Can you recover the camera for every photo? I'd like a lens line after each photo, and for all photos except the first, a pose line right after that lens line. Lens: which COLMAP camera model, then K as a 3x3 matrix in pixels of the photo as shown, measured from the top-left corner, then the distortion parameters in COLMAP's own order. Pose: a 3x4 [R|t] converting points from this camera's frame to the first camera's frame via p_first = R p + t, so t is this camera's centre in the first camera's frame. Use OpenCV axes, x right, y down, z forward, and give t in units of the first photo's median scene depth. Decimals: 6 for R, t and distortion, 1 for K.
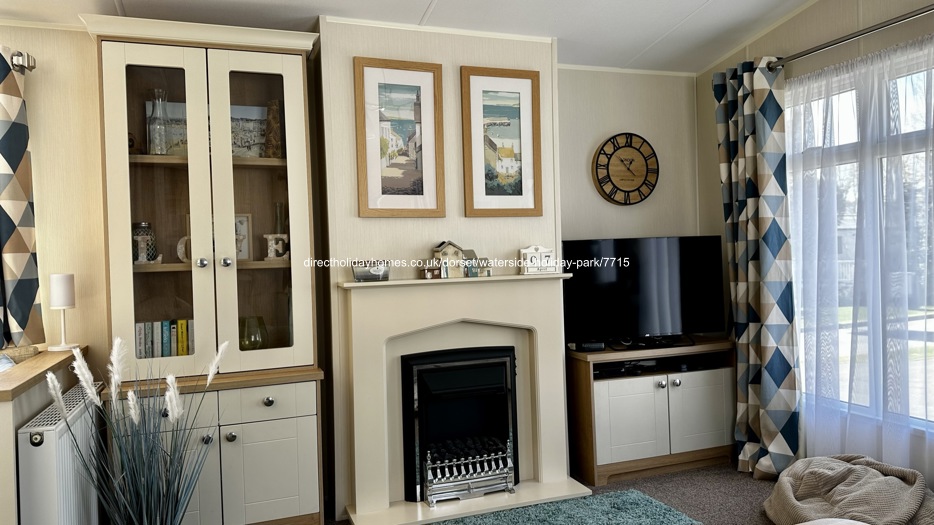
lens RADIAL K [[652.4, 0, 468.6], [0, 652.4, 263.9], [0, 0, 1]] dist [0.164454, -0.309889]
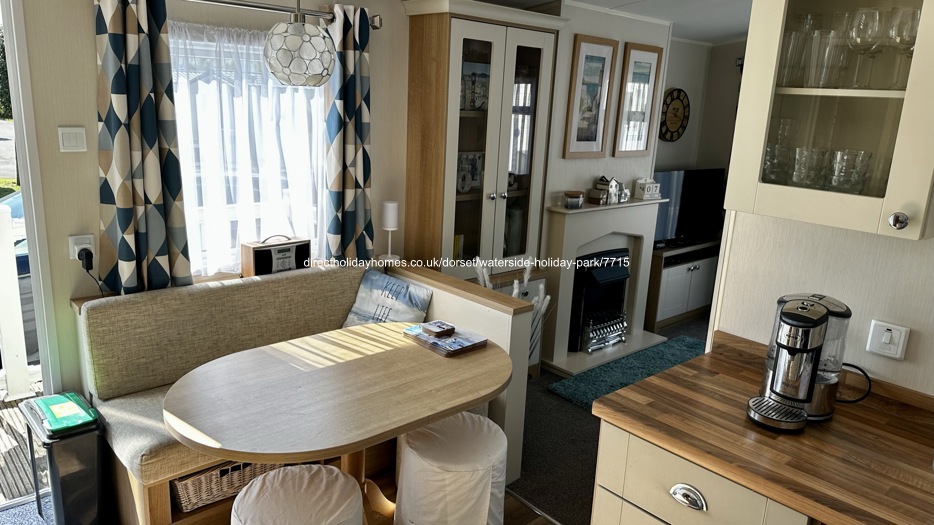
lens RADIAL K [[652.4, 0, 468.6], [0, 652.4, 263.9], [0, 0, 1]] dist [0.164454, -0.309889]
pose [[0.919742, -0.018141, 0.392103, -0.815276], [-0.074891, 0.972471, 0.220661, -0.133399], [-0.385312, -0.232316, 0.893064, -0.170074]]
